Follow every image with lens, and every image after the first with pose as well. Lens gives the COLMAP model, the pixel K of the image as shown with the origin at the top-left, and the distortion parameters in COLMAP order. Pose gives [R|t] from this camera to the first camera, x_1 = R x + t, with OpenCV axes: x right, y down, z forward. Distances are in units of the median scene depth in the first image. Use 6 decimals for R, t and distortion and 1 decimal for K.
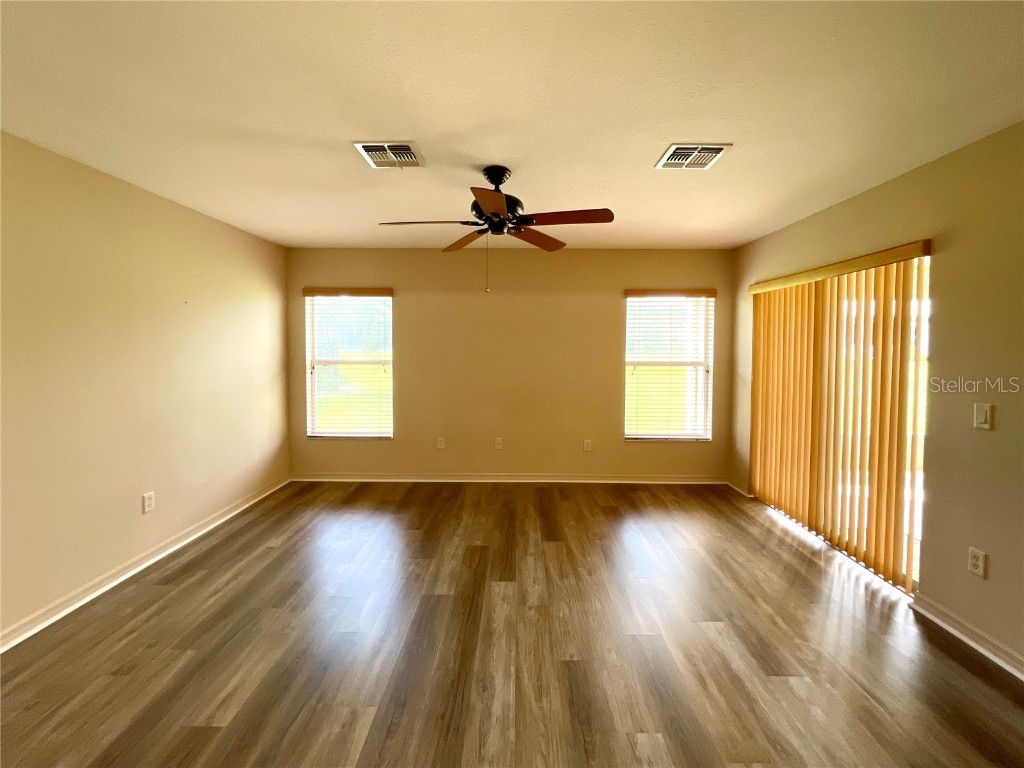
lens RADIAL K [[436.6, 0, 526.7], [0, 436.6, 360.5], [0, 0, 1]] dist [0.001039, -0.001725]
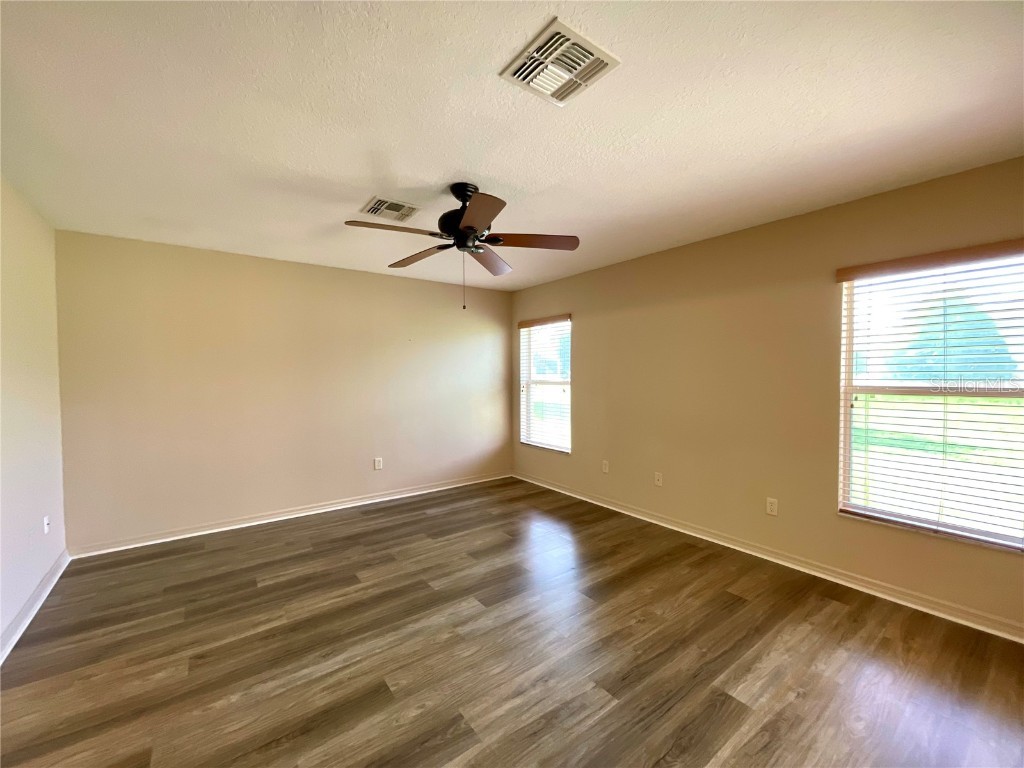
lens RADIAL K [[415.7, 0, 518.3], [0, 415.7, 385.7], [0, 0, 1]] dist [-0.001954, 0.000063]
pose [[0.605792, 0.016099, -0.795460, 0.504642], [-0.020116, 0.999786, 0.004915, 0.010176], [0.795368, 0.013024, 0.605986, 0.343246]]
